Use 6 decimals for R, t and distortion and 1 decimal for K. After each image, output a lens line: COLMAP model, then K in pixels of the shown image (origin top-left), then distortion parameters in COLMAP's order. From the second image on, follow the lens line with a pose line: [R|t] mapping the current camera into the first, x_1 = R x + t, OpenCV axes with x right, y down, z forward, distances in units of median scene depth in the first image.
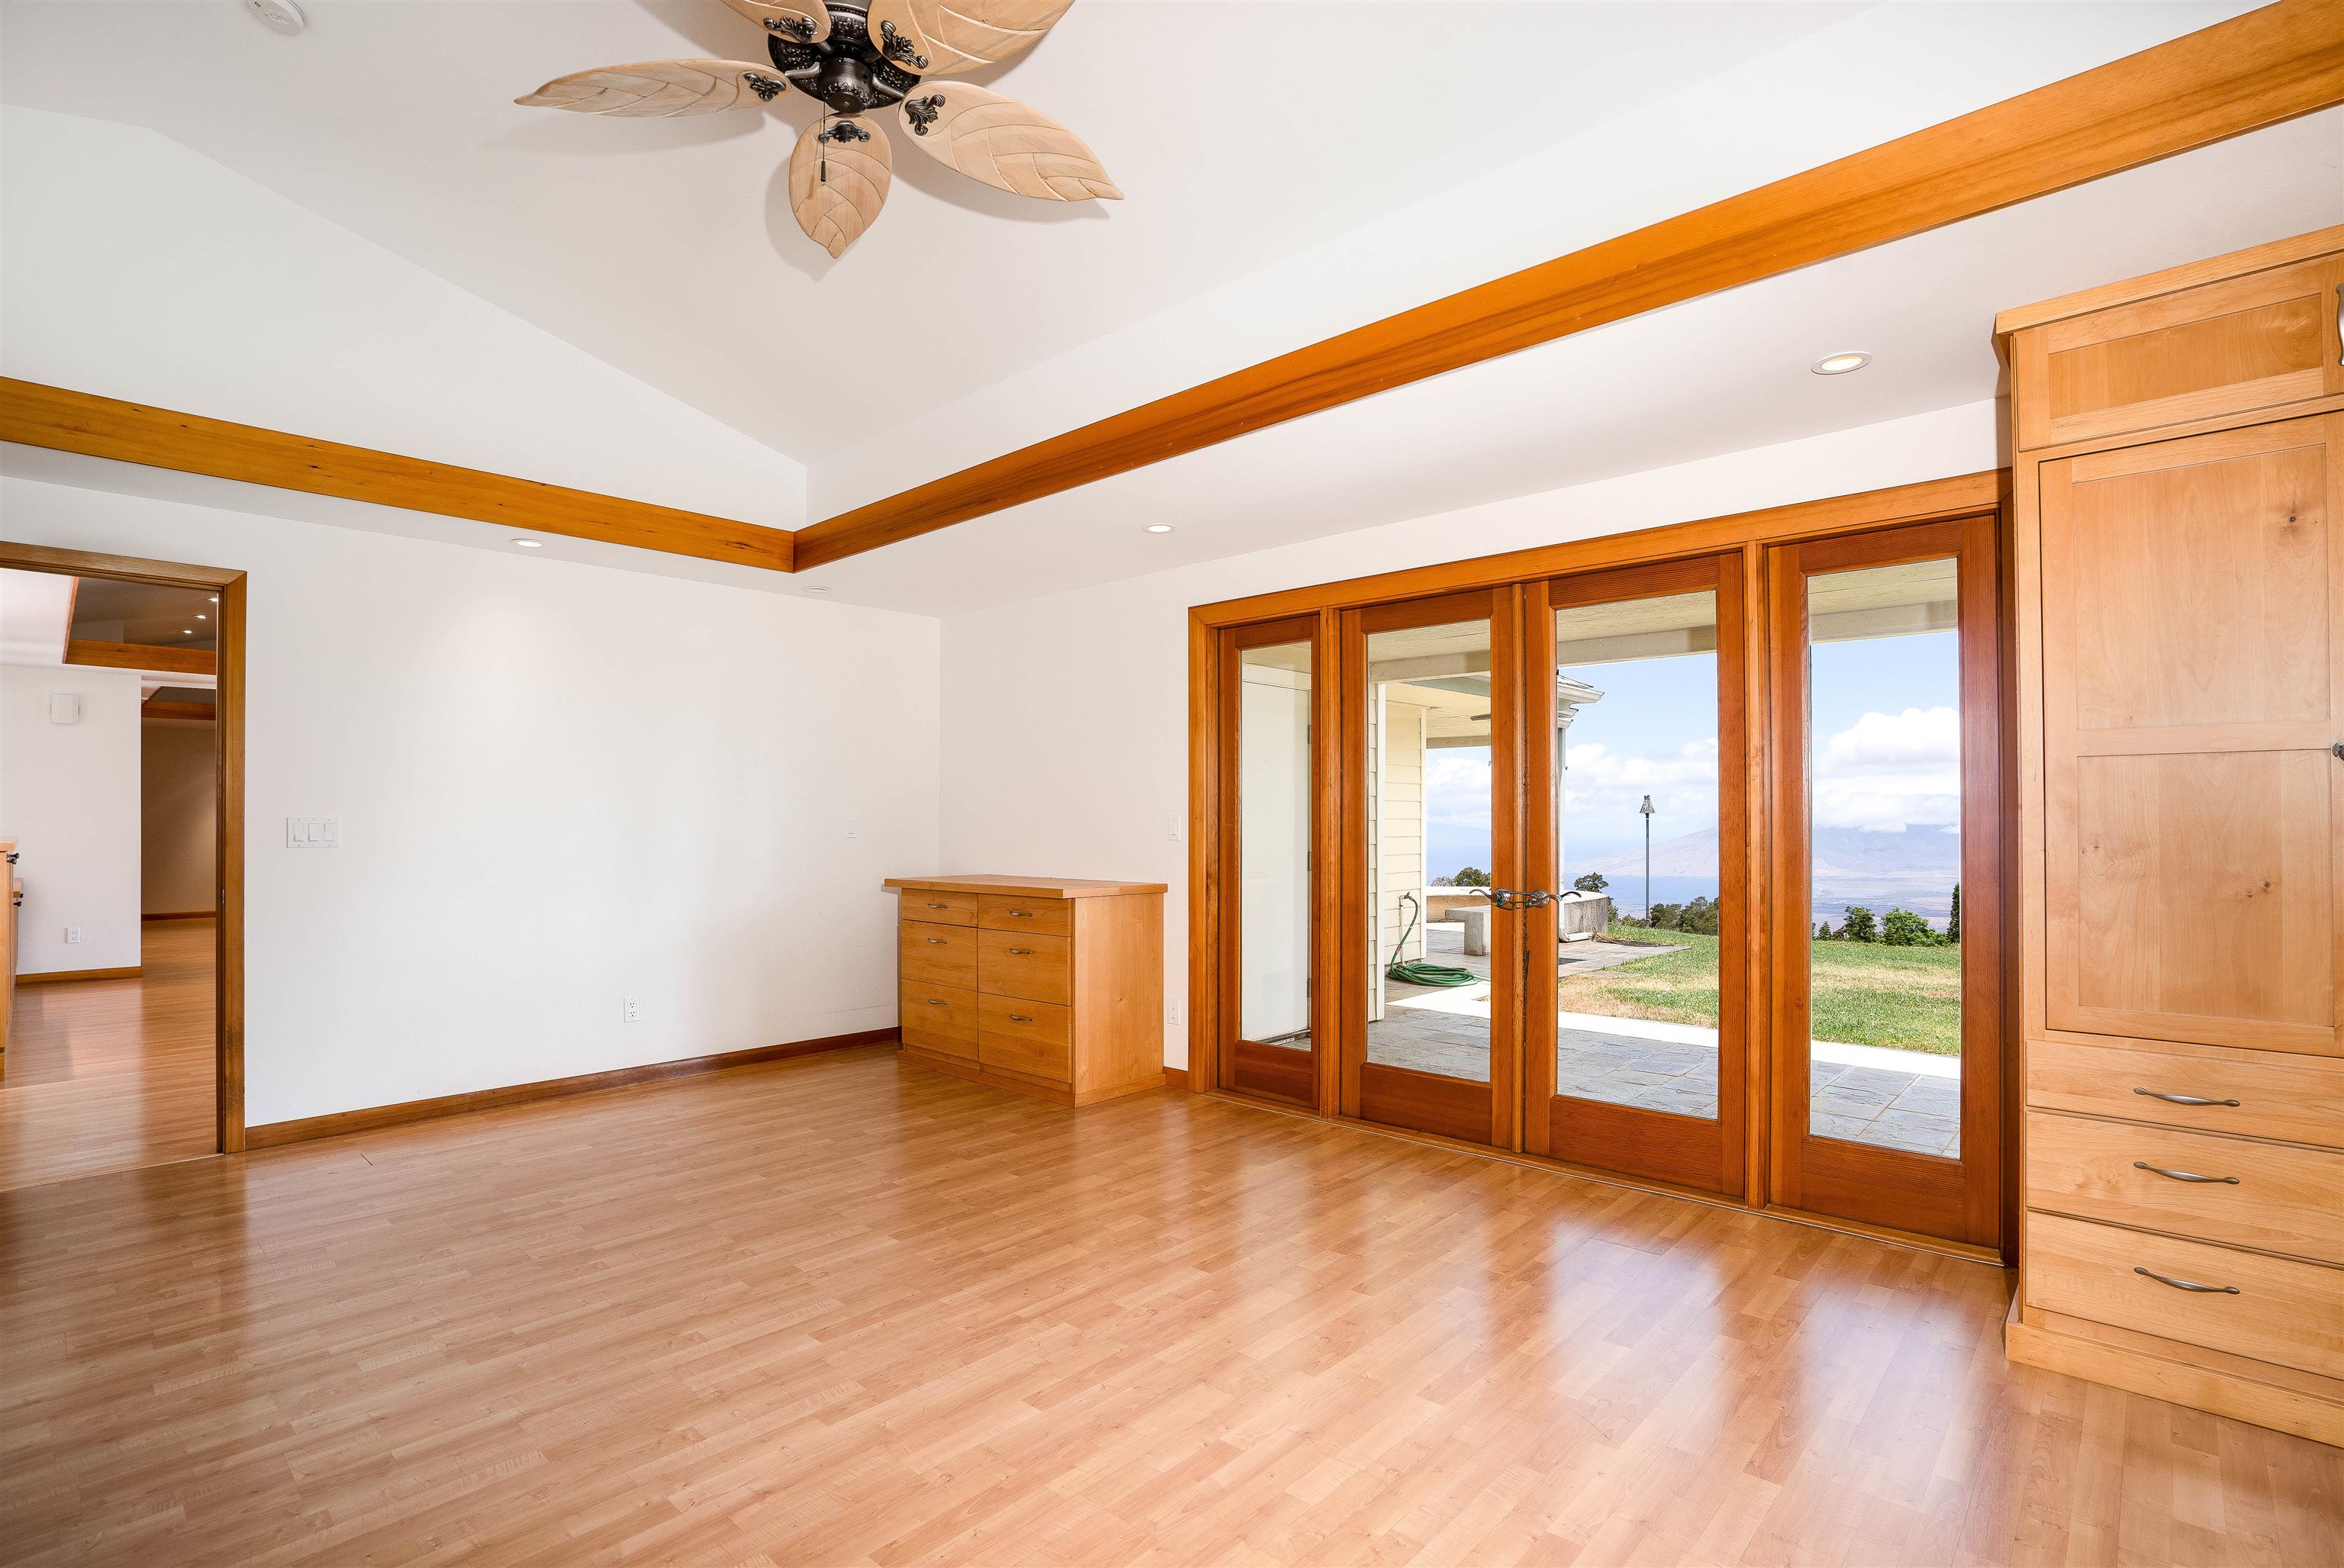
lens RADIAL K [[1099.3, 0, 1155.6], [0, 1099.3, 809.5], [0, 0, 1]] dist [-0.053183, -0.000004]
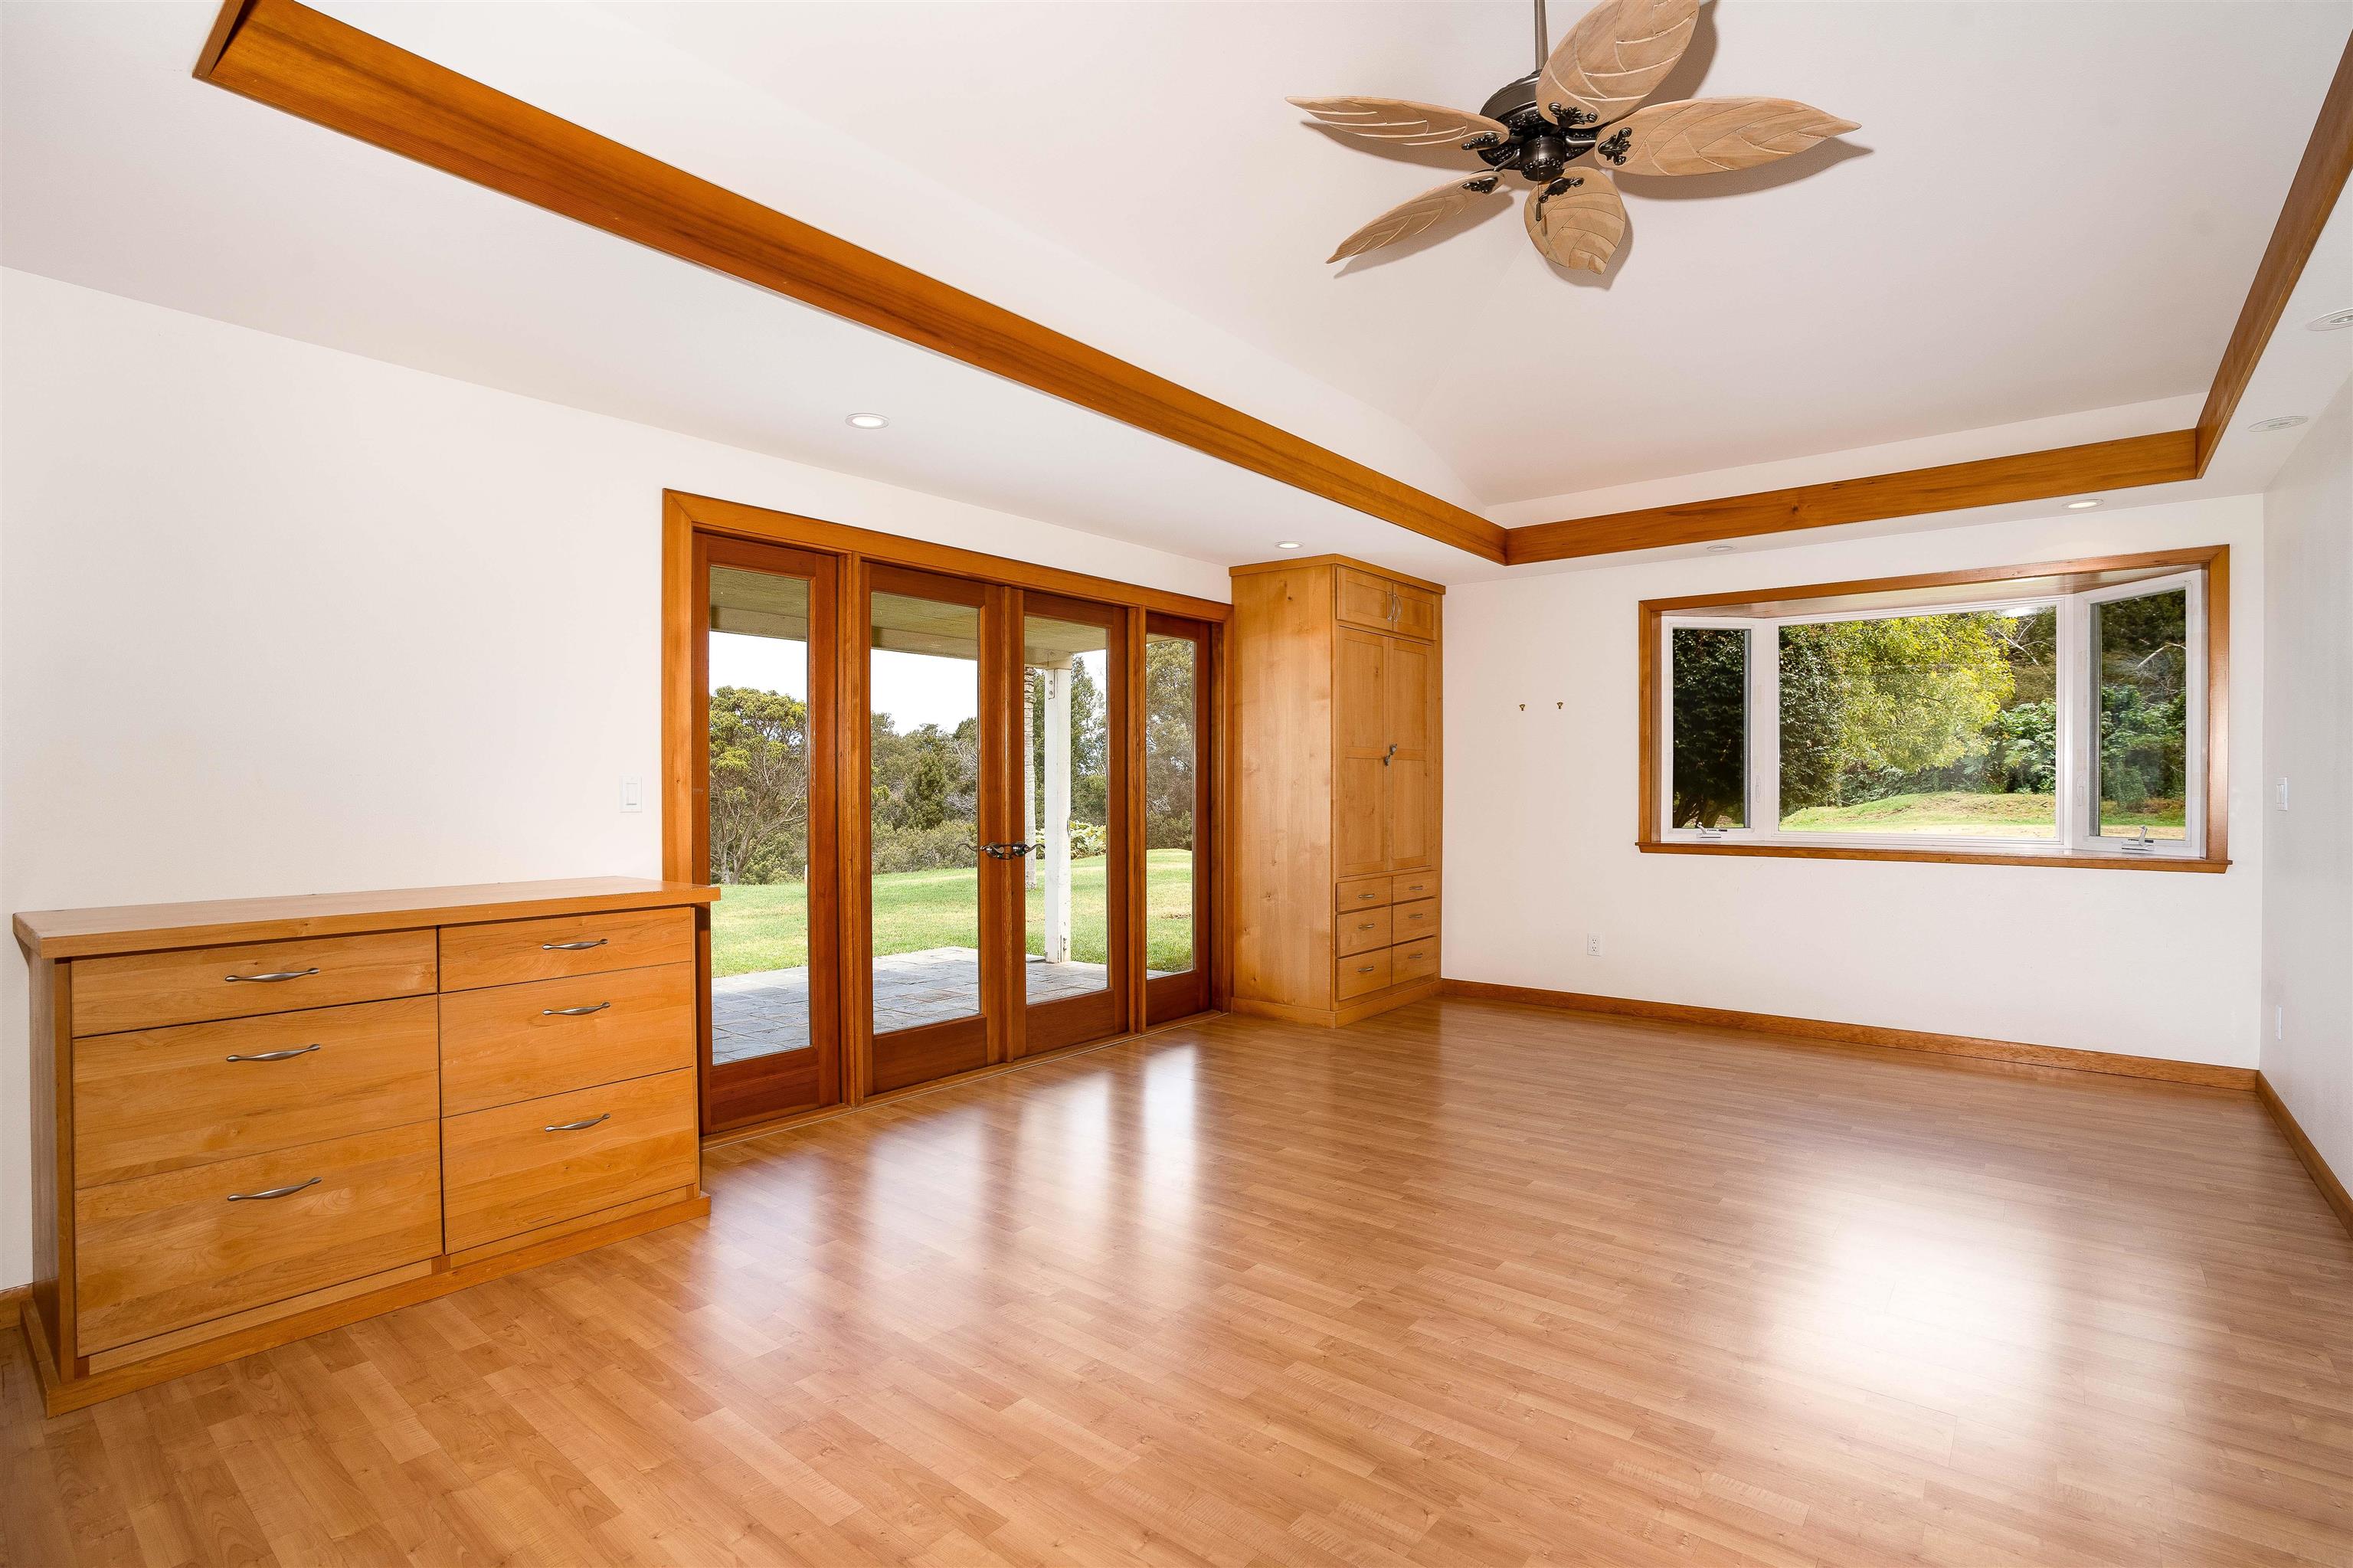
lens RADIAL K [[1103.6, 0, 1160.0], [0, 1103.6, 809.6], [0, 0, 1]] dist [-0.053183, -0.000004]
pose [[-0.056620, -0.024616, 0.998092, -0.905331], [-0.008674, 0.999670, 0.024163, 0.006017], [-0.998358, -0.007290, -0.056815, 0.925206]]
